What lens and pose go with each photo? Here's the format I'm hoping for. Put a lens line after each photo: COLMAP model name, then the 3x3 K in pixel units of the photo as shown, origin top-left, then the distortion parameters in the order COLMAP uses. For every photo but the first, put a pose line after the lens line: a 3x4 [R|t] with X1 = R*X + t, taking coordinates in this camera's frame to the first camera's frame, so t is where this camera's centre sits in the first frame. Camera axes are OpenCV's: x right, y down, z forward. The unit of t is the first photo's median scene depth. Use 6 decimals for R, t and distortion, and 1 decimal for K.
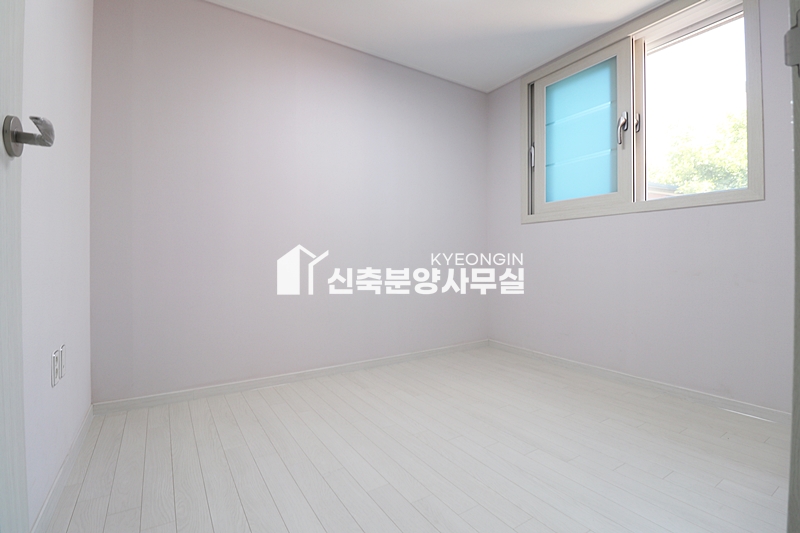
lens RADIAL K [[374.3, 0, 398.1], [0, 374.3, 266.4], [0, 0, 1]] dist [-0.012591, -0.003547]
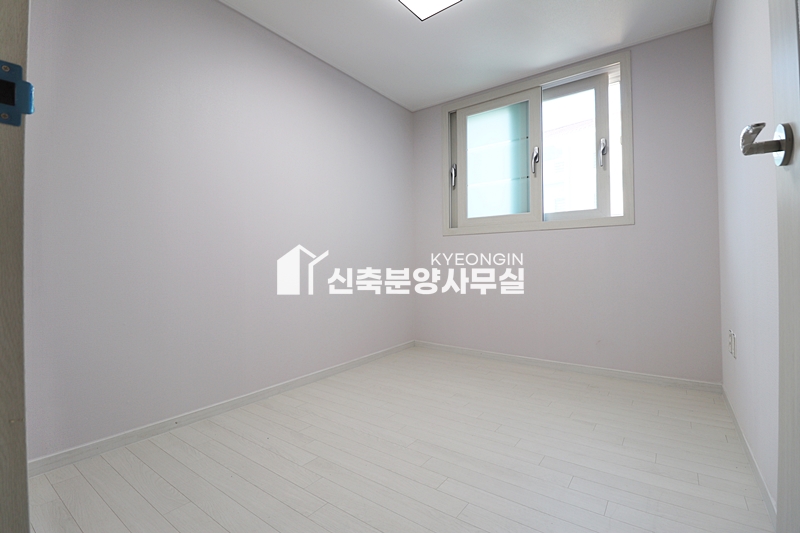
lens RADIAL K [[374.3, 0, 400.6], [0, 374.3, 264.8], [0, 0, 1]] dist [-0.012591, -0.003547]
pose [[0.928206, 0.021495, 0.371446, -0.196311], [-0.006395, 0.999104, -0.041837, 0.017194], [-0.372013, 0.036458, 0.927511, 0.040256]]
